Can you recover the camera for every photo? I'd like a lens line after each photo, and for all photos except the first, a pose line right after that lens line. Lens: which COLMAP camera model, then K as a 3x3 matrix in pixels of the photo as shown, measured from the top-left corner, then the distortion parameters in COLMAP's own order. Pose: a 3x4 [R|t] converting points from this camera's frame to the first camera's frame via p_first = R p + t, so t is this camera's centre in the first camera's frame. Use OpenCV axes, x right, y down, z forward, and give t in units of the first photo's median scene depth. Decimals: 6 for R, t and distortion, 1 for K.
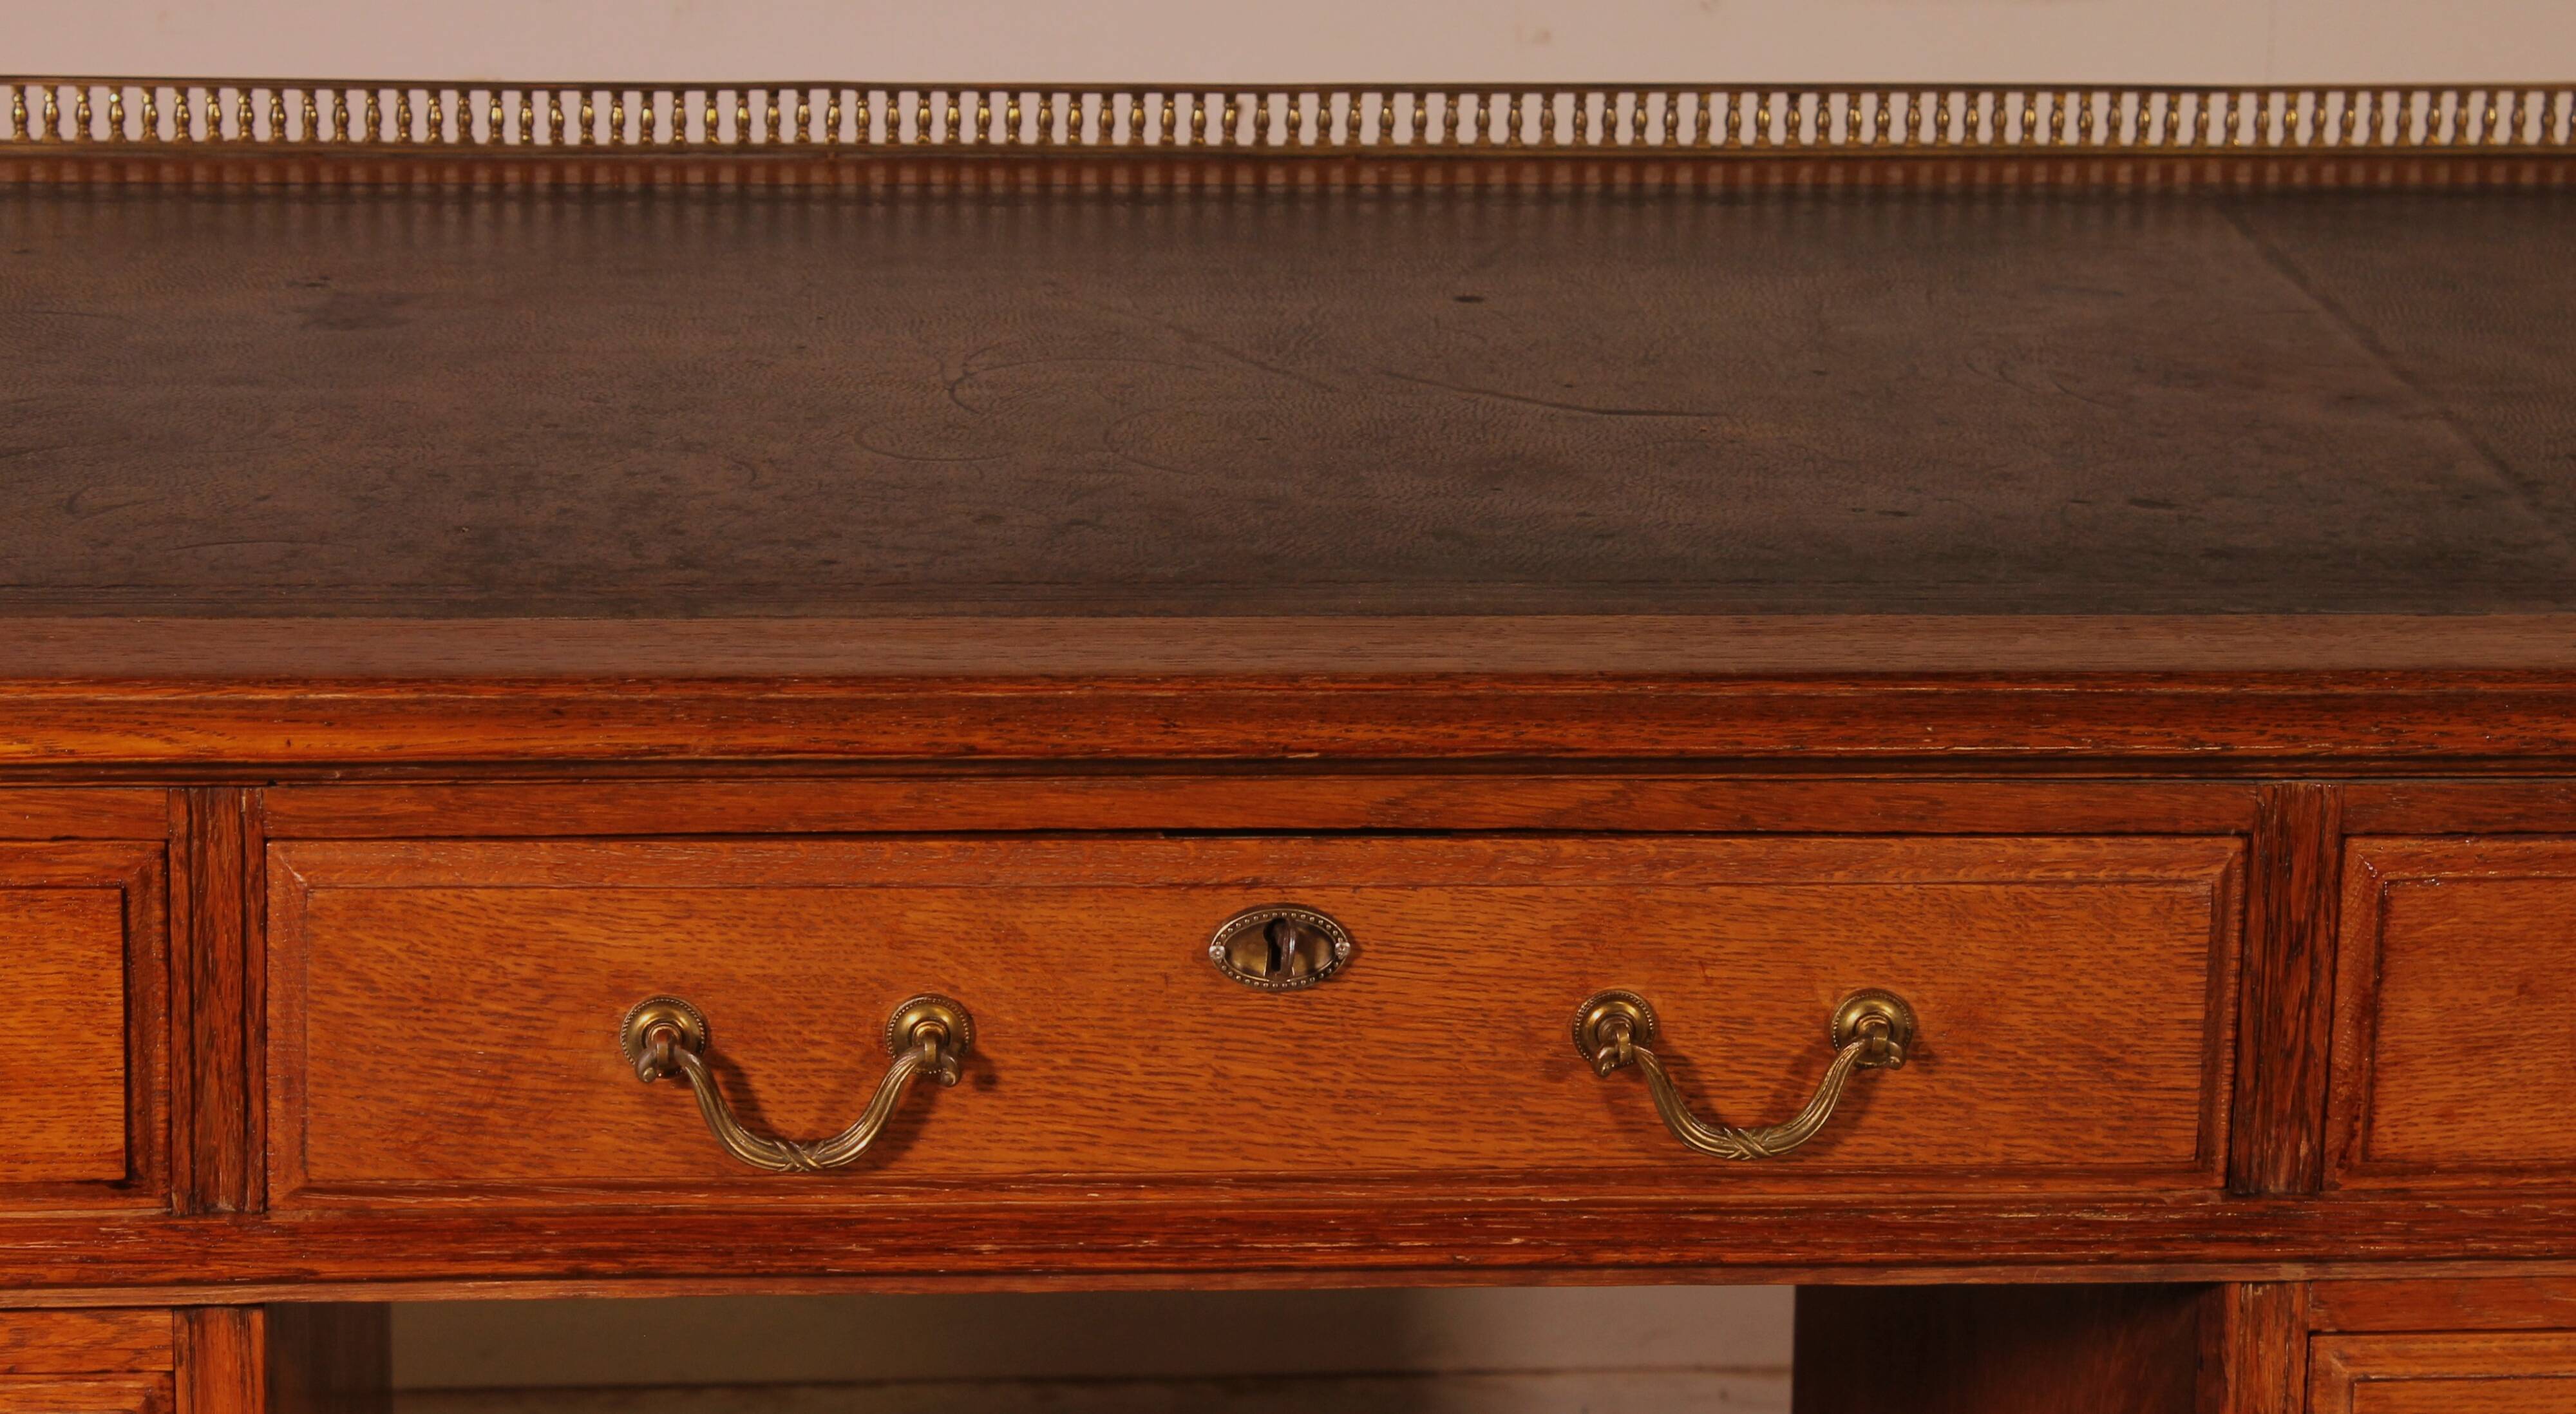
lens RADIAL K [[6682.9, 0, 1494.8], [0, 6682.9, 703.7], [0, 0, 1]] dist [0.055707, 0.762154]
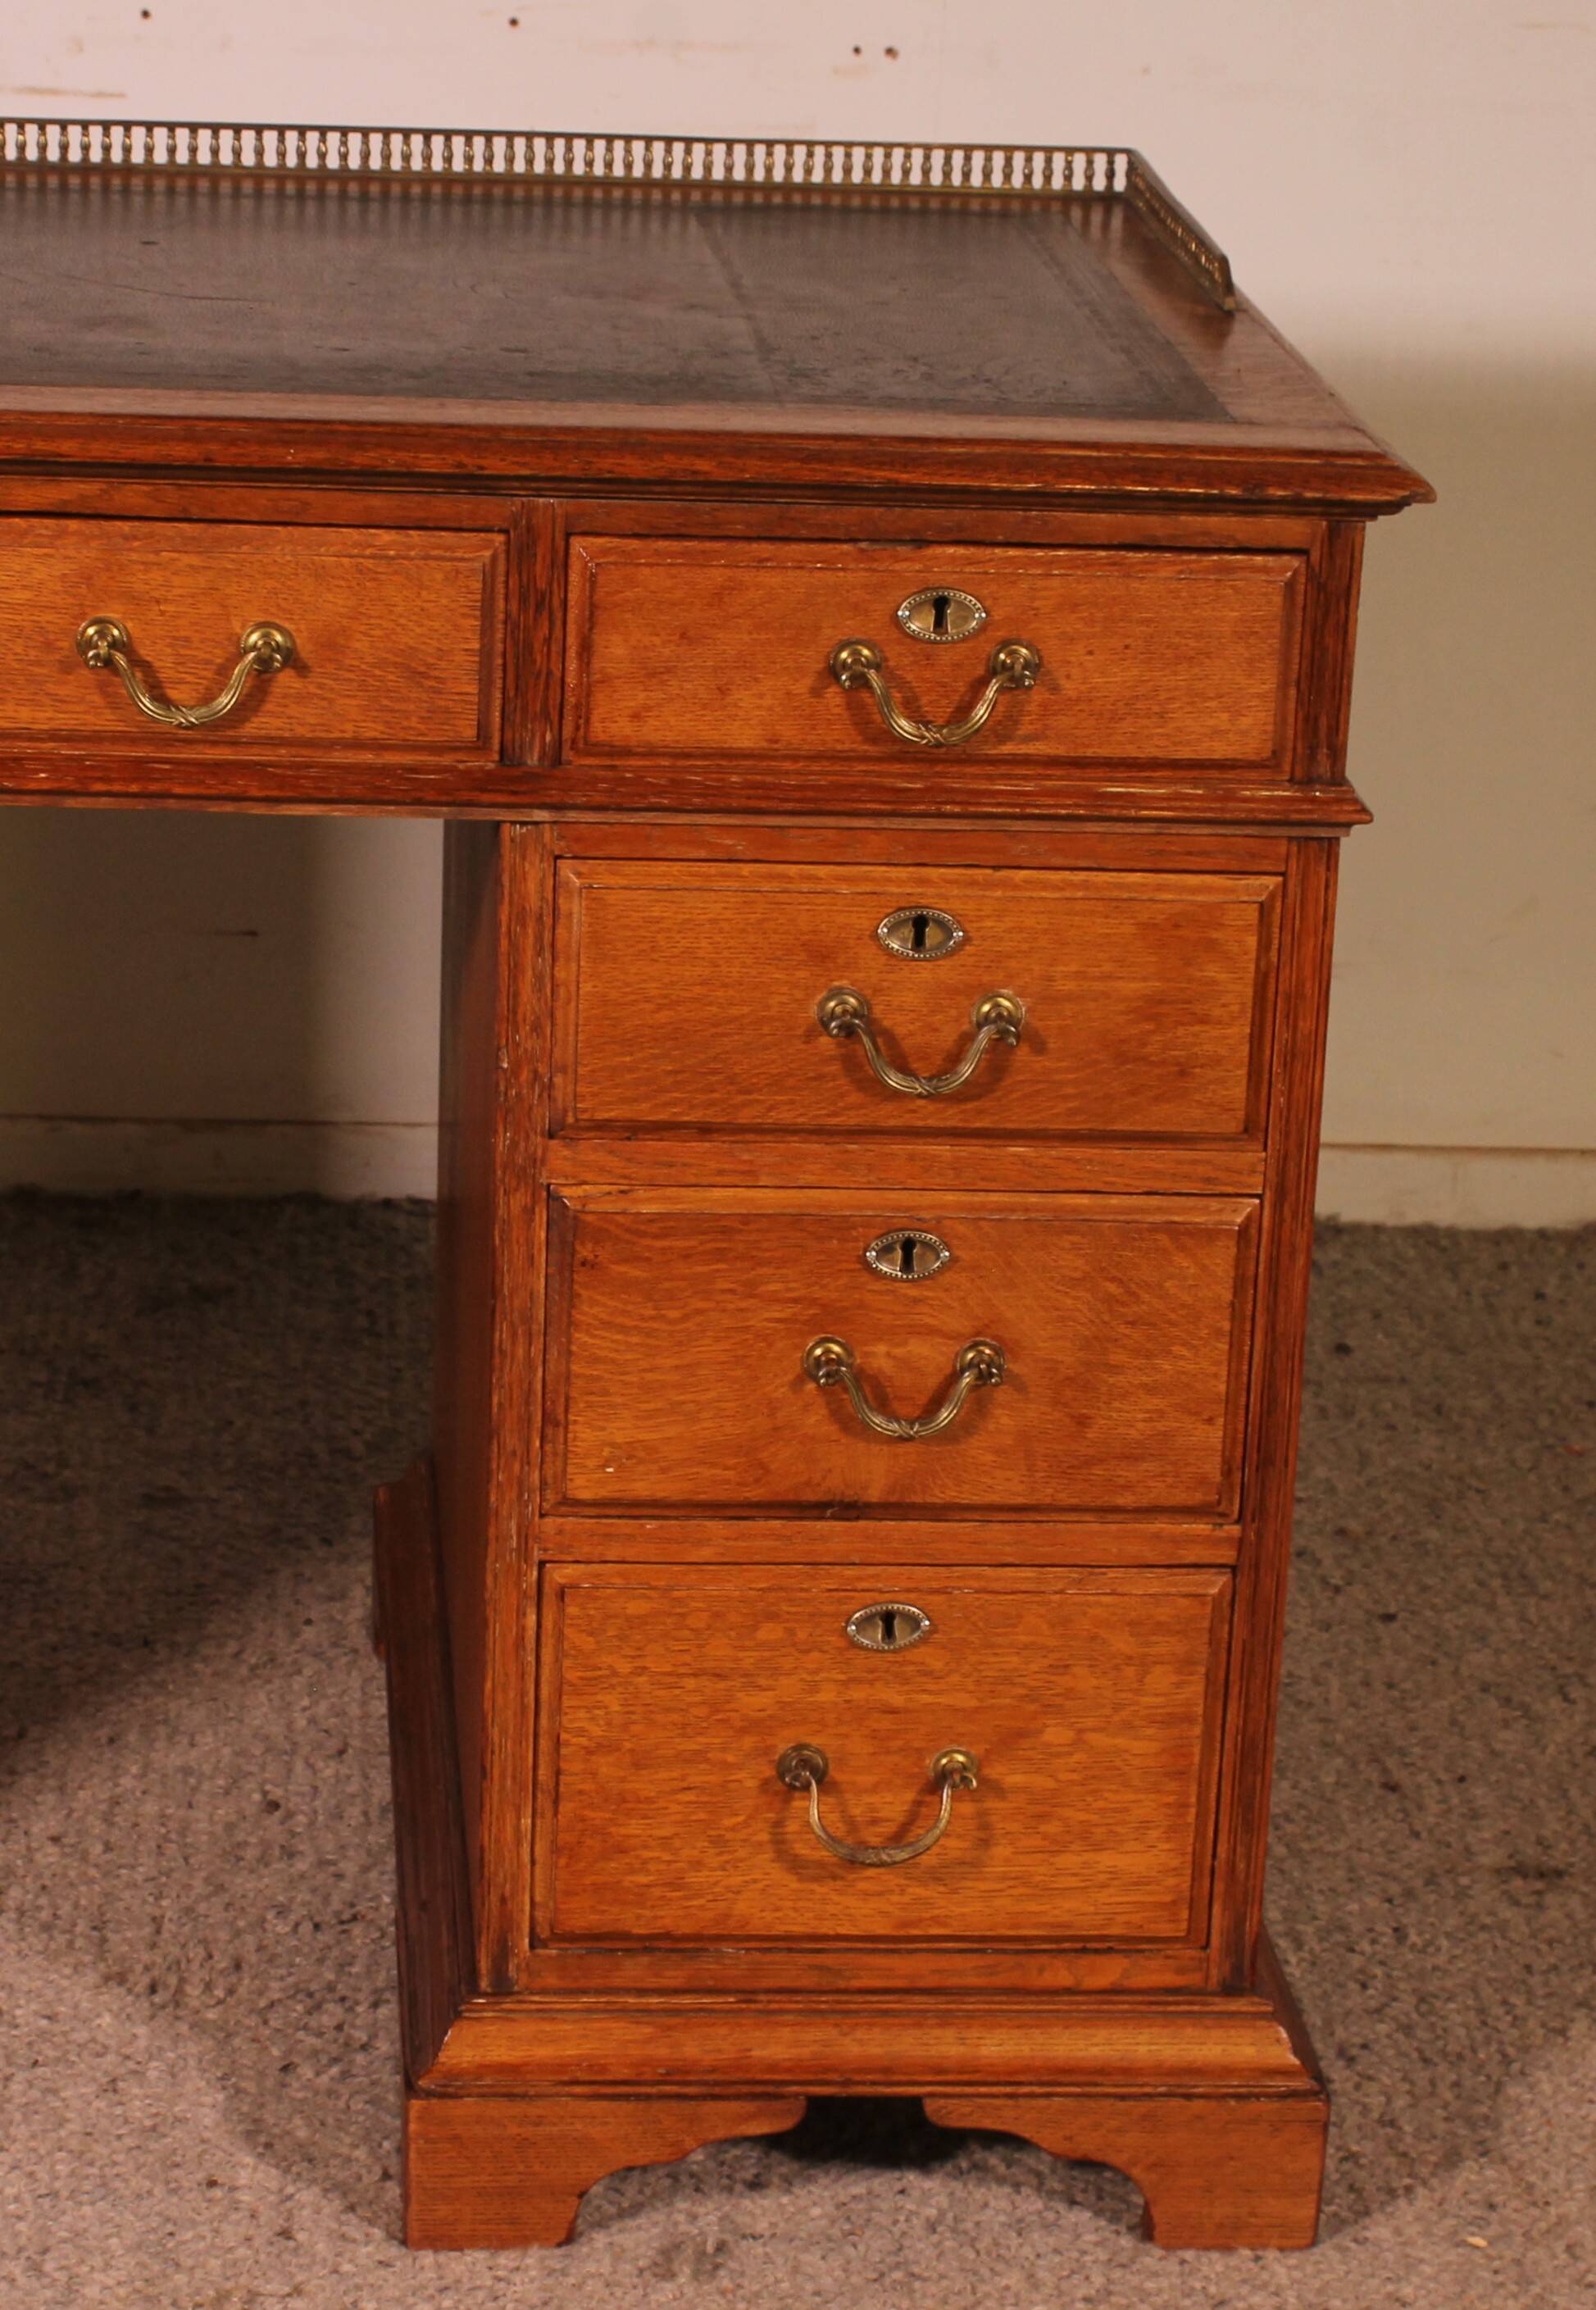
lens RADIAL K [[5489.7, 0, 646.4], [0, 5489.7, 1150.4], [0, 0, 1]] dist [-0.066475, -0.102347]
pose [[0.999249, 0.026962, -0.027816, 0.184775], [-0.025598, 0.998507, 0.048251, 0.102051], [0.029076, -0.047502, 0.998448, -0.305111]]
